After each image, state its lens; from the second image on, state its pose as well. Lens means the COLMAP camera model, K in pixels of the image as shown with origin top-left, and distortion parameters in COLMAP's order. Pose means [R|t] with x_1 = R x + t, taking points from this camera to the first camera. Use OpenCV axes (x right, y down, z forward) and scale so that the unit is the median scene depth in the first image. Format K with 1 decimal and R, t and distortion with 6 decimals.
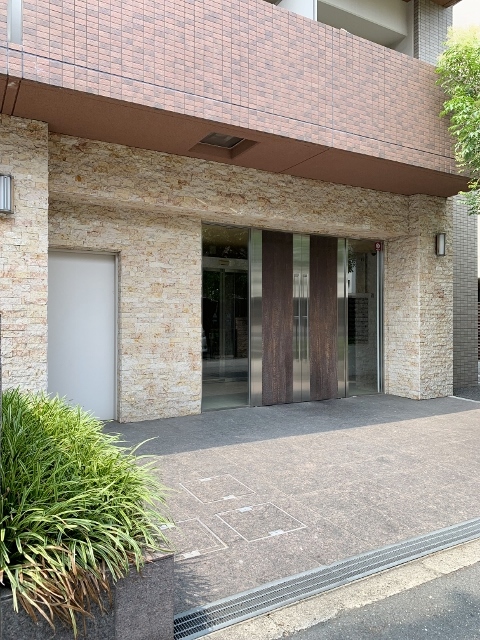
lens RADIAL K [[484.5, 0, 241.7], [0, 484.5, 318.9], [0, 0, 1]] dist [0.019011, -0.041397]
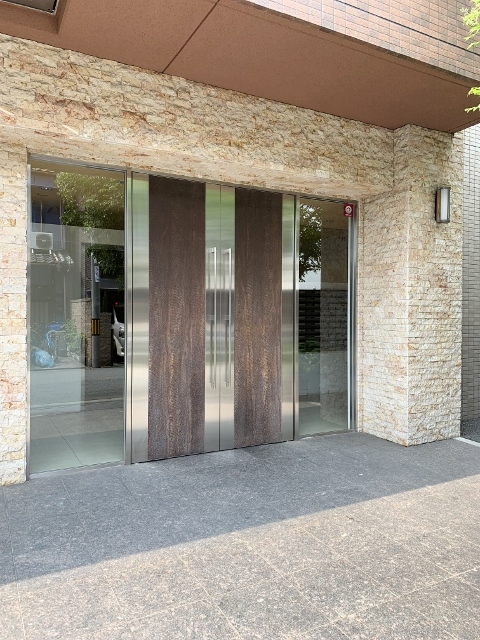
lens RADIAL K [[484.5, 0, 243.3], [0, 484.5, 320.3], [0, 0, 1]] dist [0.019011, -0.041397]
pose [[0.999744, 0.003274, -0.022404, 0.187993], [-0.003019, 0.999930, 0.011404, -0.007275], [0.022440, -0.011334, 0.999684, 0.408544]]
